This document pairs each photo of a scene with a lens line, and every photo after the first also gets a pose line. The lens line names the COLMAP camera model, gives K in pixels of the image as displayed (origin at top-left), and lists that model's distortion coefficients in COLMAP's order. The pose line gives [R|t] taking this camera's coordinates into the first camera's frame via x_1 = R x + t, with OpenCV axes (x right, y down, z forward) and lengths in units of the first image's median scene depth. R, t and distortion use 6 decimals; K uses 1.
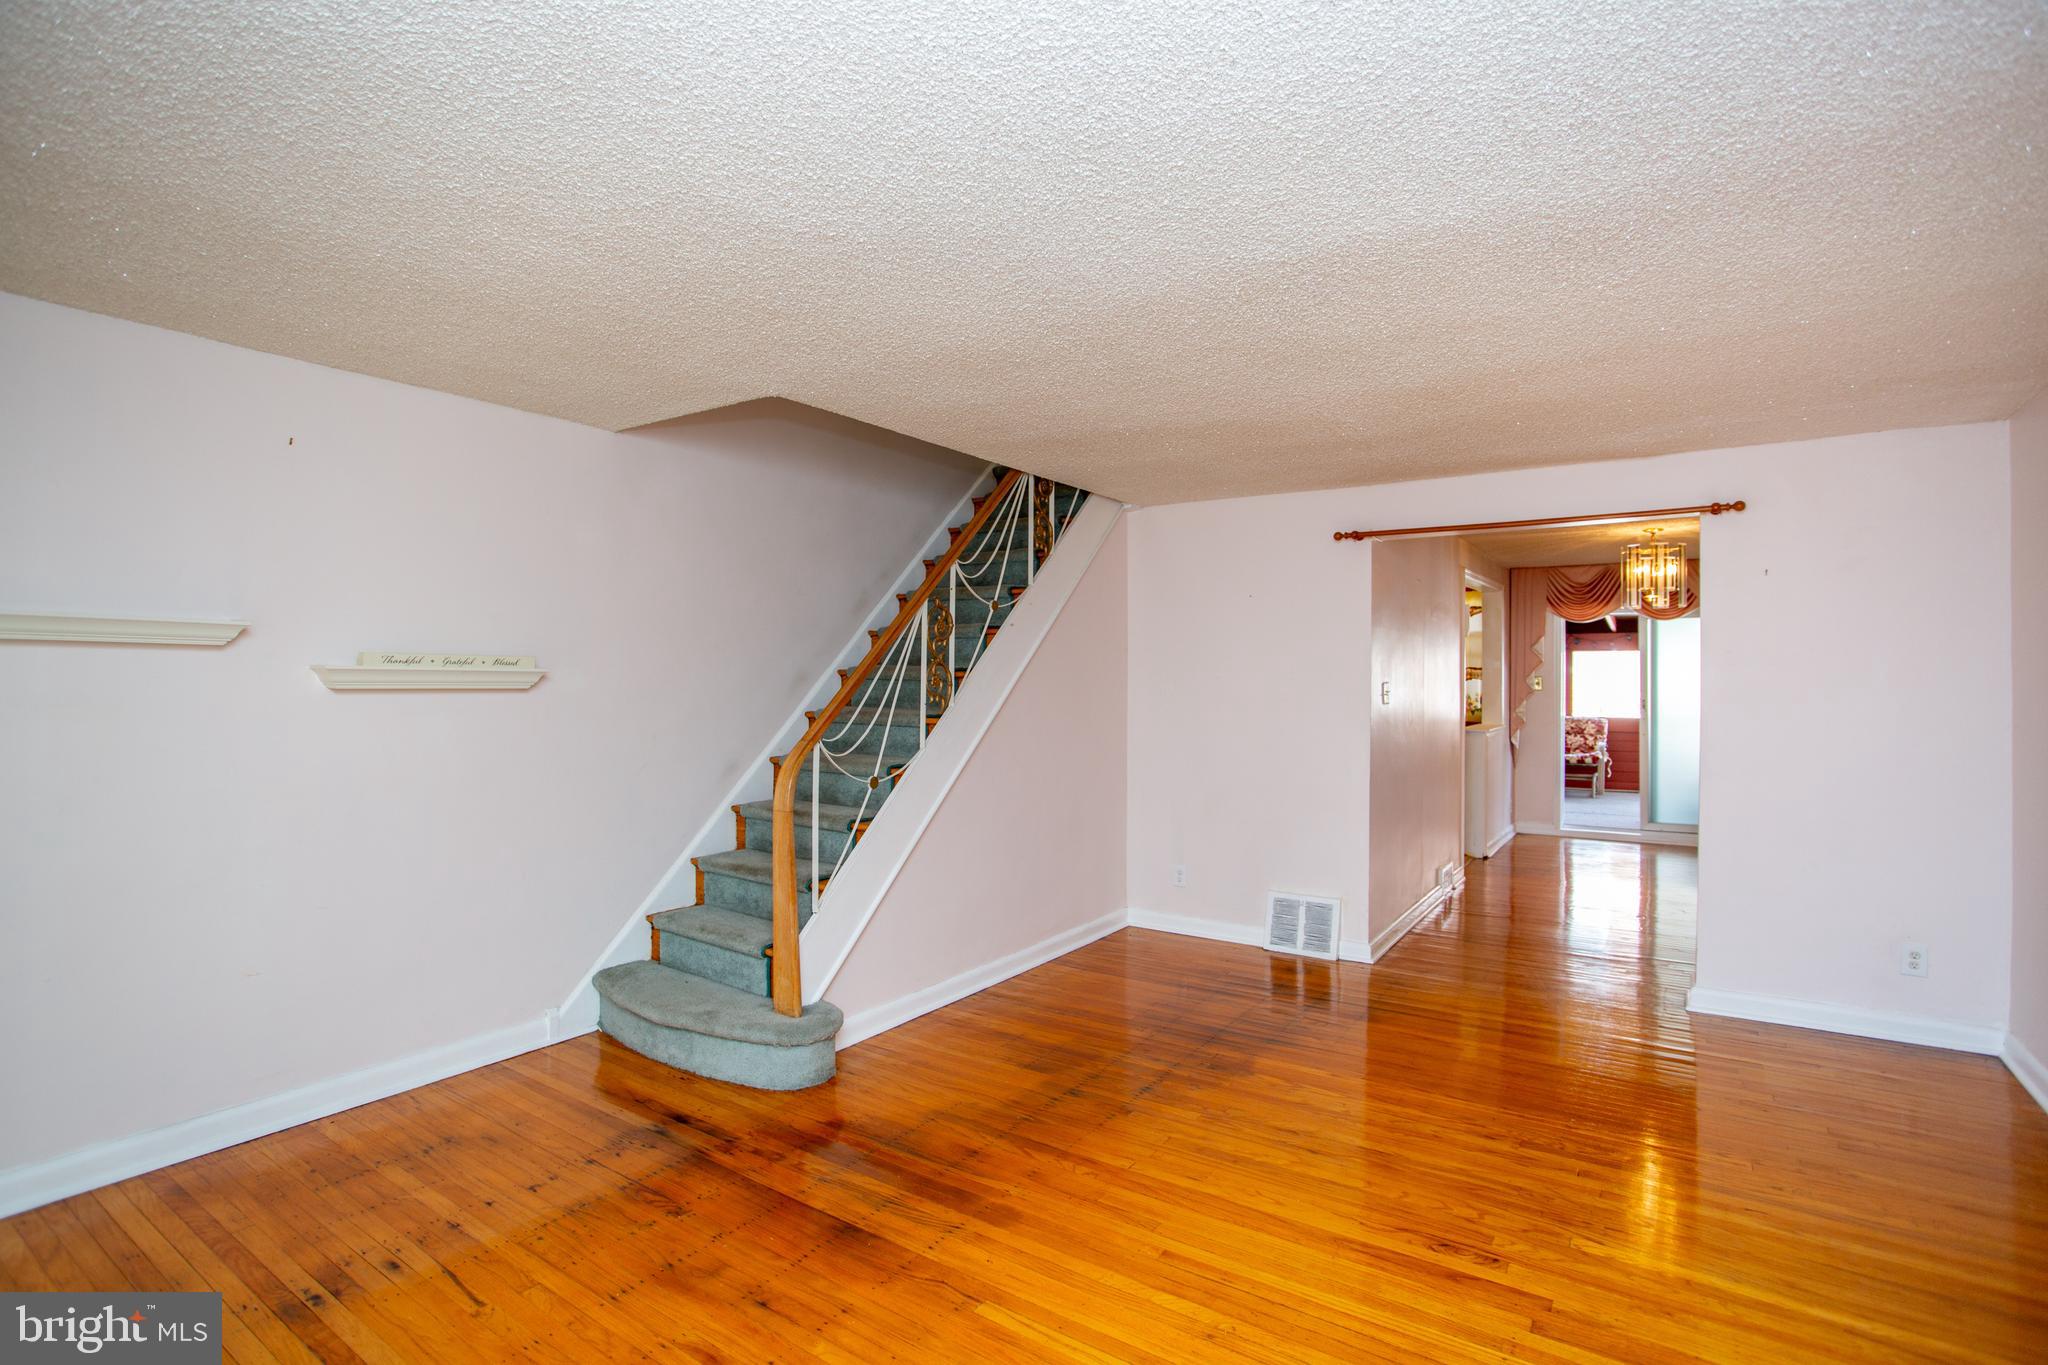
lens RADIAL K [[990.3, 0, 1017.9], [0, 990.3, 671.4], [0, 0, 1]] dist [-0.079874, 0.029172]
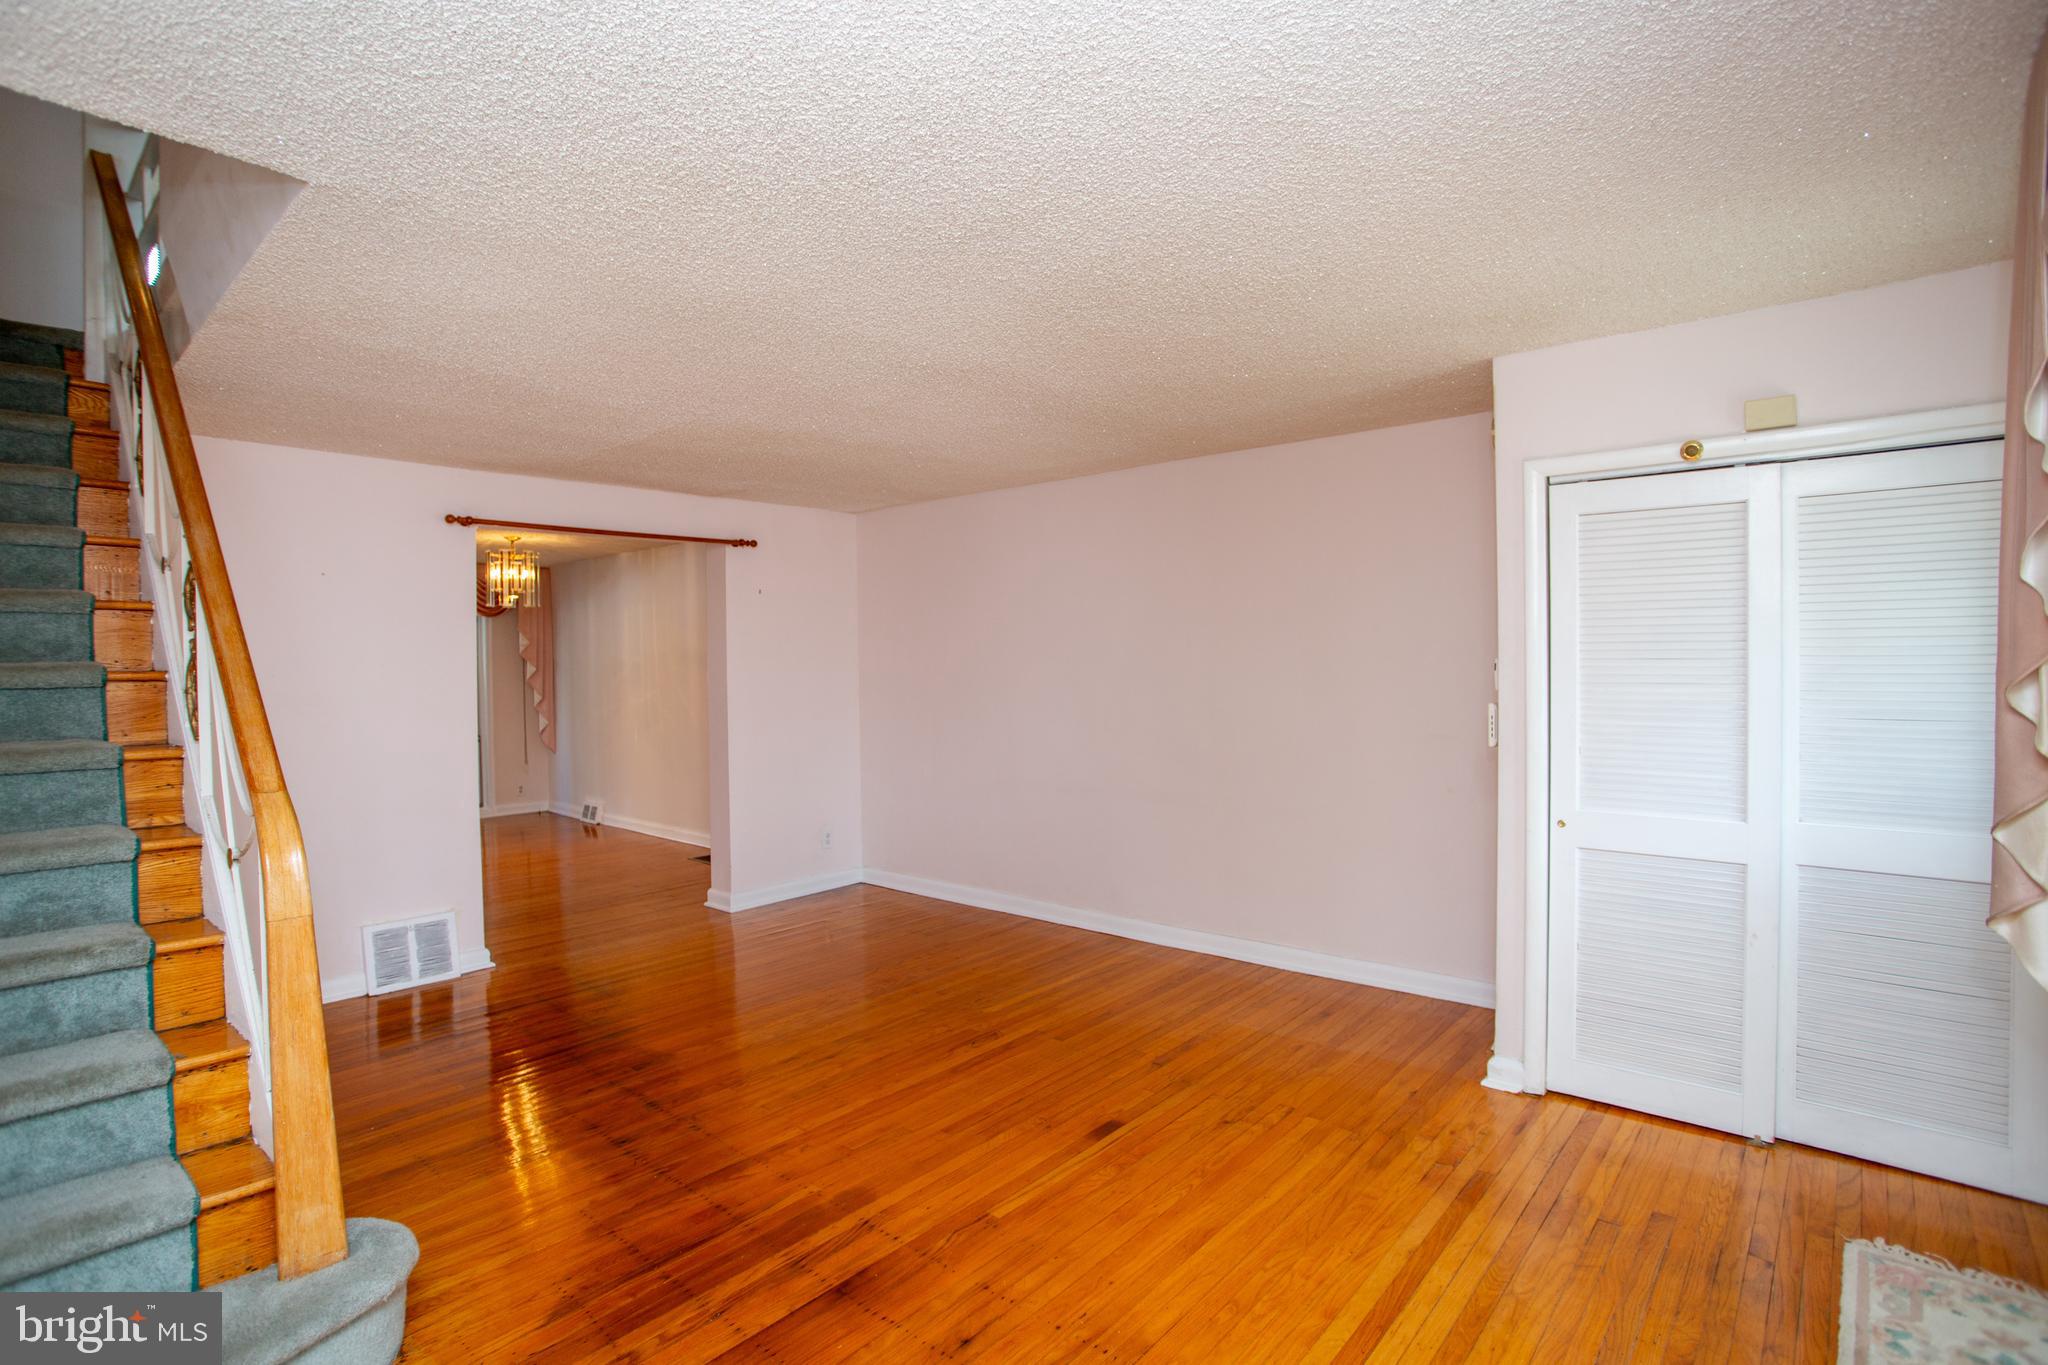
lens RADIAL K [[981.6, 0, 1018.7], [0, 981.6, 676.6], [0, 0, 1]] dist [-0.079528, 0.027817]
pose [[0.107610, -0.021276, 0.993966, -0.514506], [0.009206, 0.999749, 0.020403, -0.002634], [-0.994151, 0.006955, 0.107778, 0.372696]]
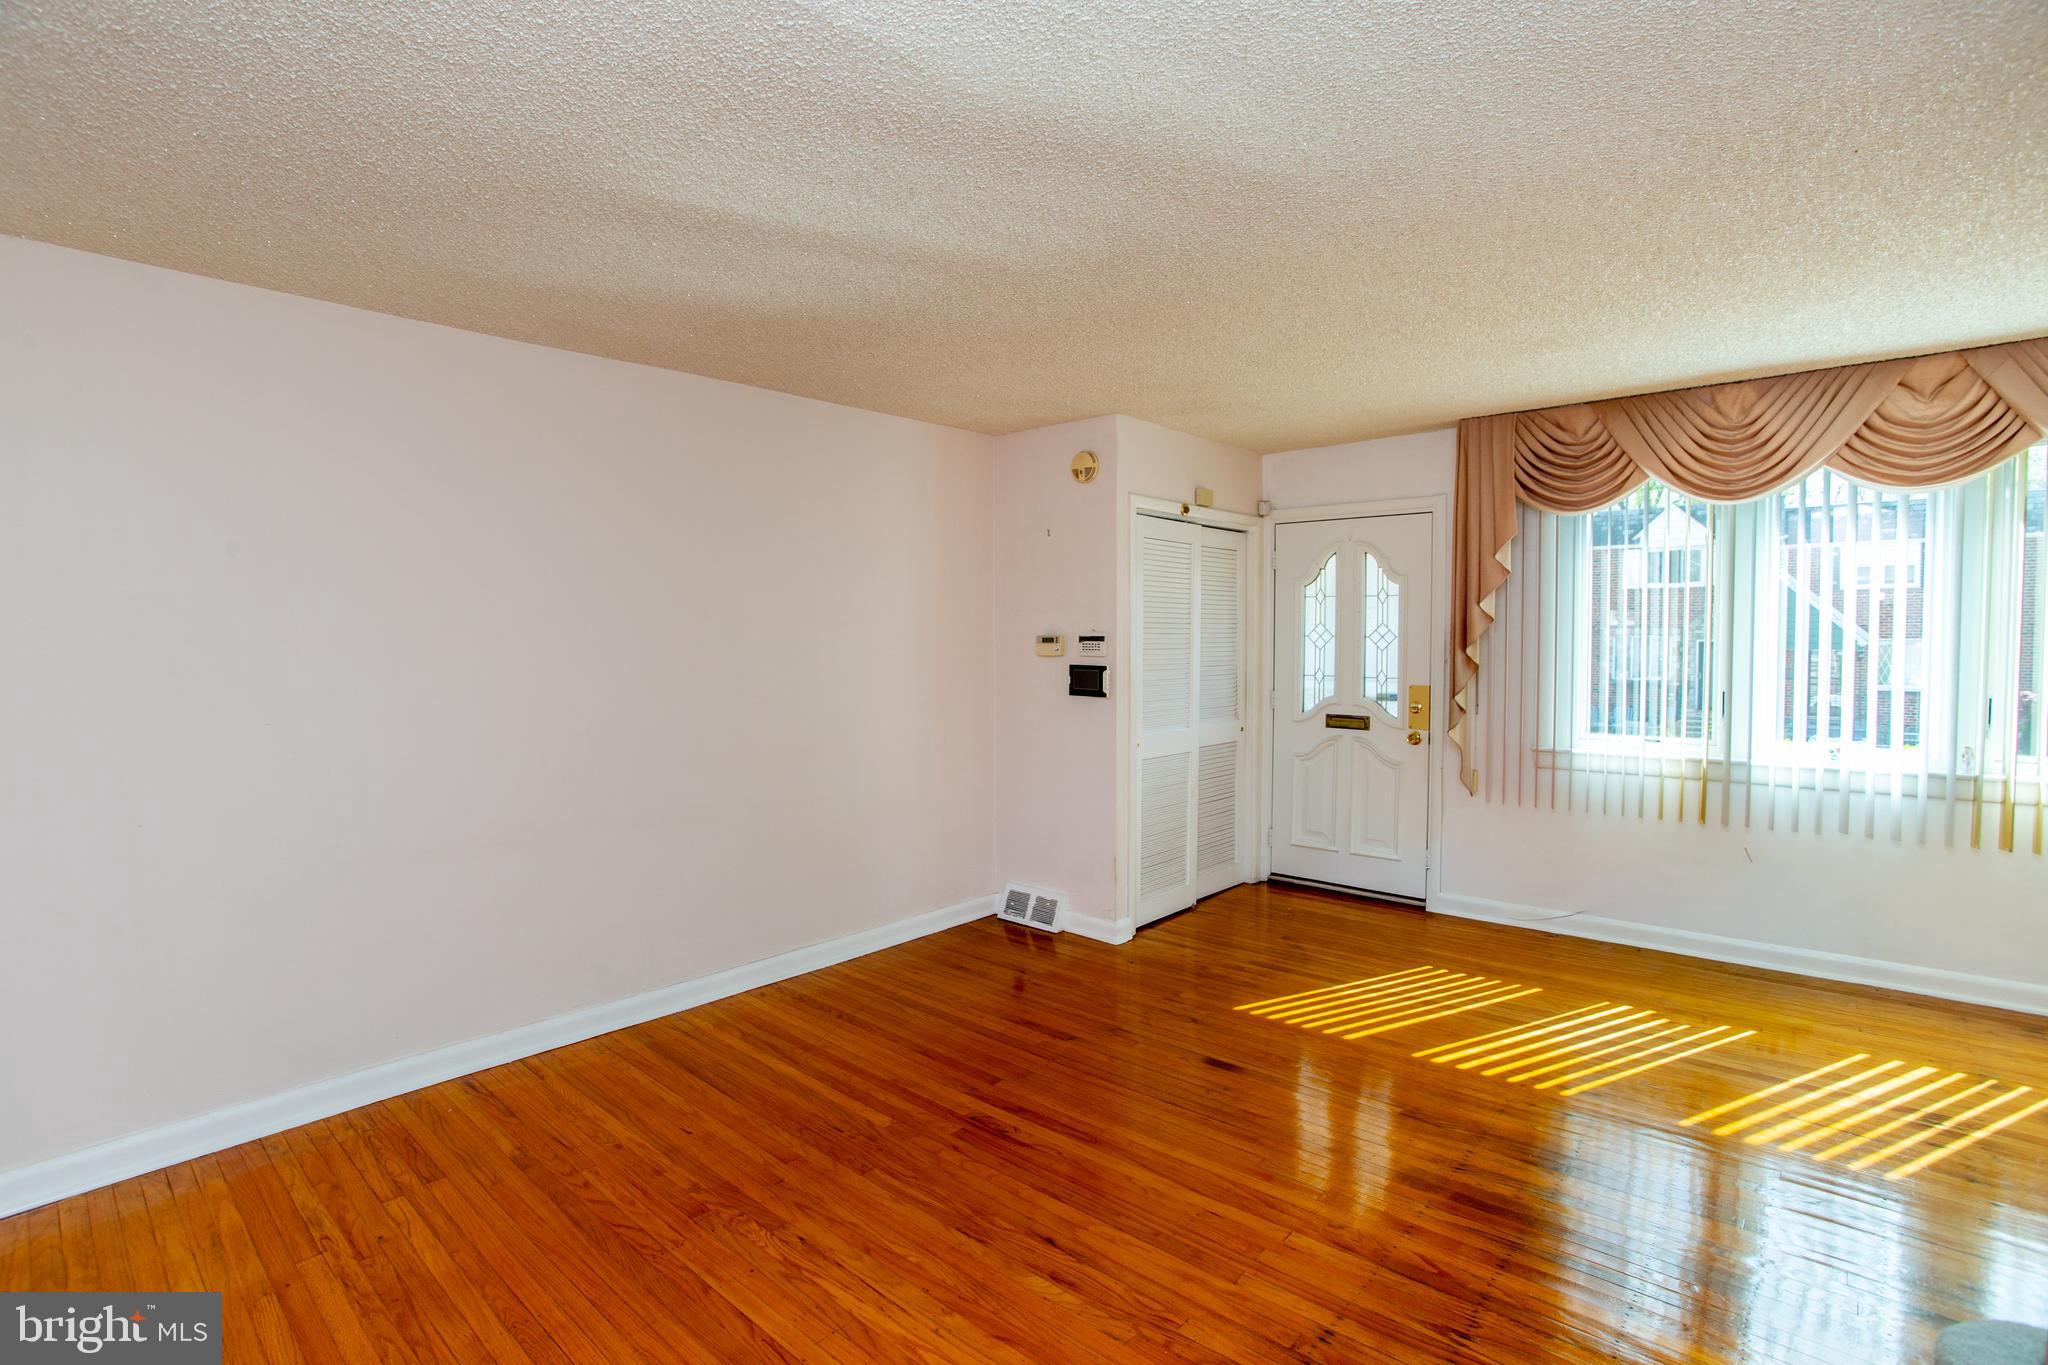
lens RADIAL K [[981.6, 0, 1018.7], [0, 981.6, 676.6], [0, 0, 1]] dist [-0.079528, 0.027817]
pose [[-0.993276, -0.004648, 0.115674, 0.145755], [-0.001023, 0.999507, 0.031378, 0.014129], [-0.115763, 0.031048, -0.992792, 1.033892]]
